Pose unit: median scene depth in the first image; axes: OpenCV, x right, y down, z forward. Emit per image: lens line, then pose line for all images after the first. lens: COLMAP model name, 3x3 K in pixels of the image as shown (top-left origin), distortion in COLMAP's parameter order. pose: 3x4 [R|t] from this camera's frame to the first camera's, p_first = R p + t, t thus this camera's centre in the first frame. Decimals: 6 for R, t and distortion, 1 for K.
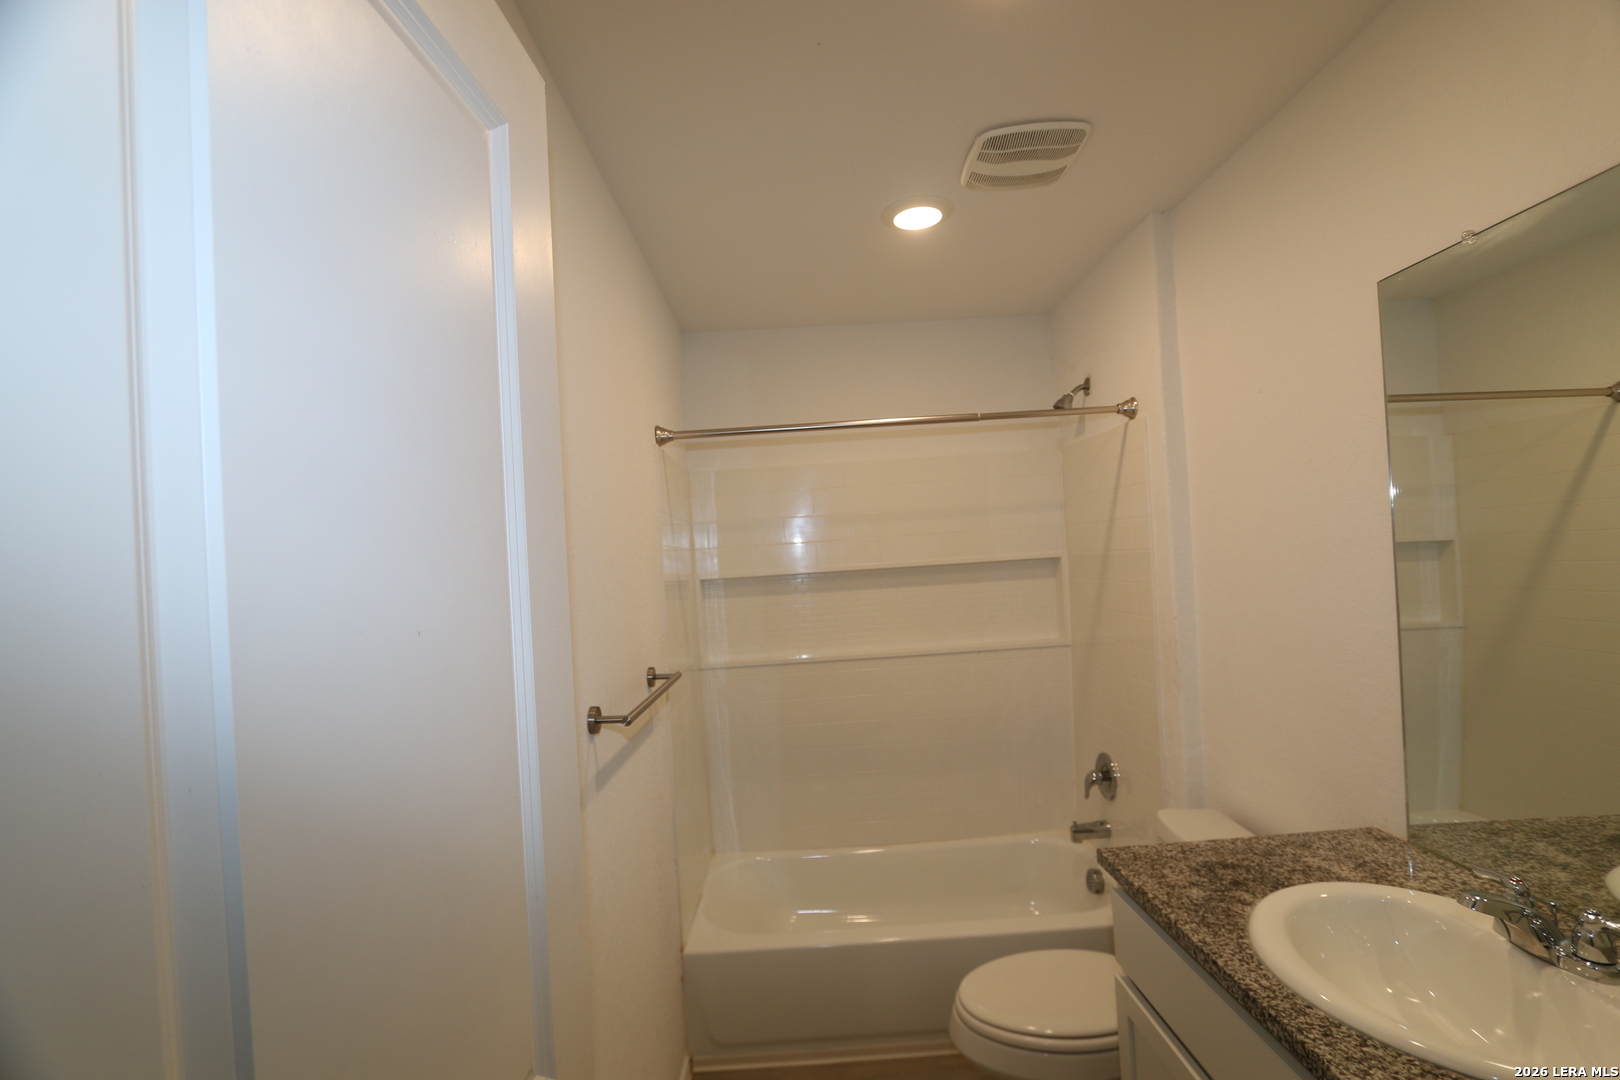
lens RADIAL K [[739.1, 0, 802.7], [0, 739.1, 557.4], [0, 0, 1]] dist [-0.024854, 0.003276]
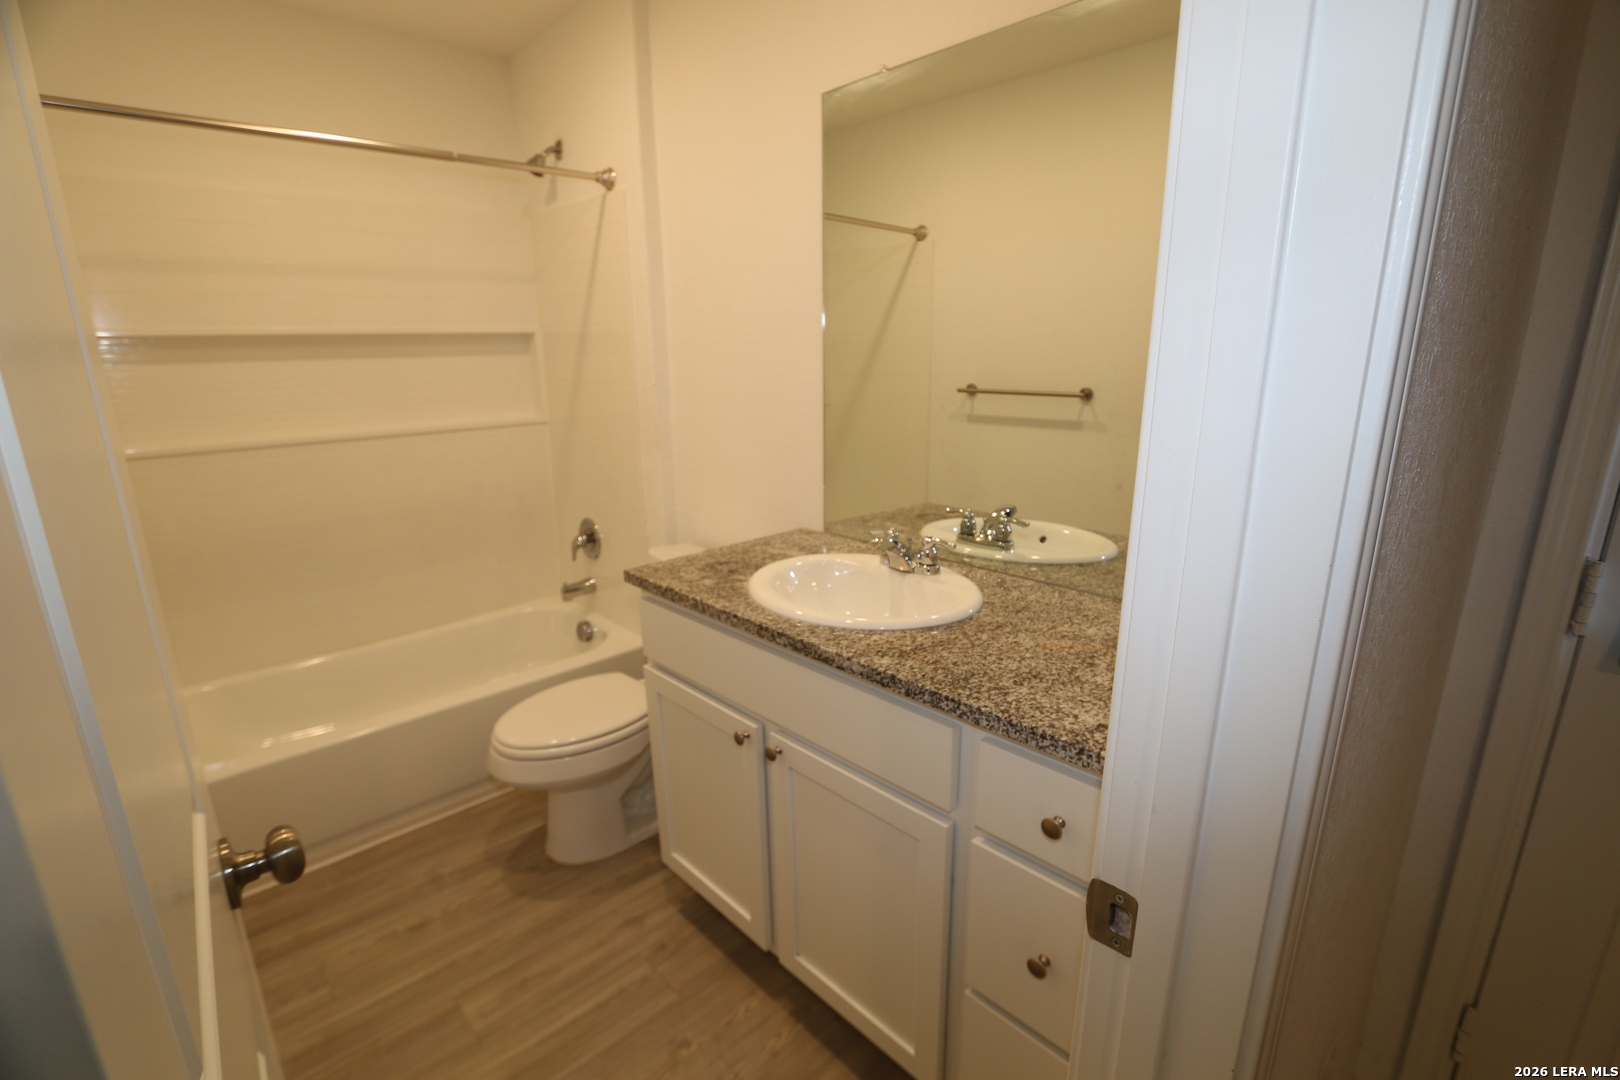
lens RADIAL K [[739.1, 0, 810.6], [0, 739.1, 540.9], [0, 0, 1]] dist [-0.024854, 0.003276]
pose [[0.735530, -0.131518, 0.664604, -0.153805], [-0.030148, 0.973651, 0.226040, 0.081897], [-0.676821, -0.186296, 0.712184, -0.021234]]
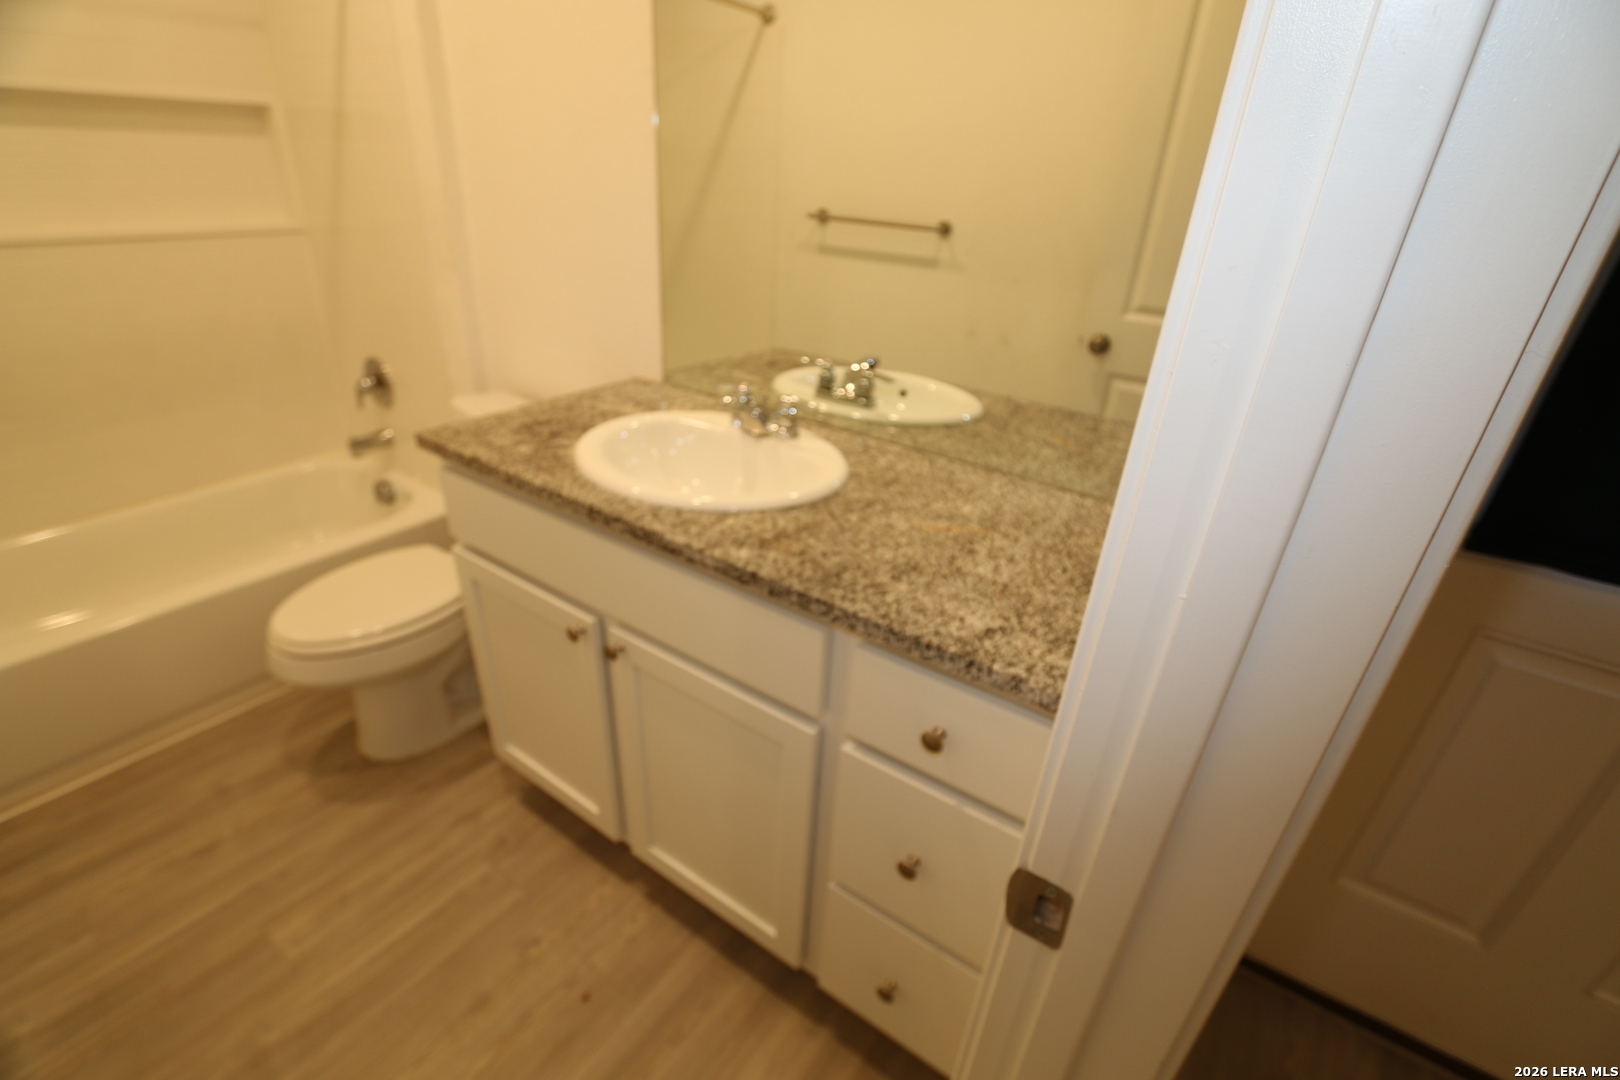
lens RADIAL K [[739.1, 0, 807.3], [0, 739.1, 556.1], [0, 0, 1]] dist [-0.024854, 0.003276]
pose [[0.582861, -0.308652, 0.751669, -0.059843], [-0.090158, 0.894773, 0.437324, 0.084992], [-0.807554, -0.322669, 0.493701, 0.084127]]
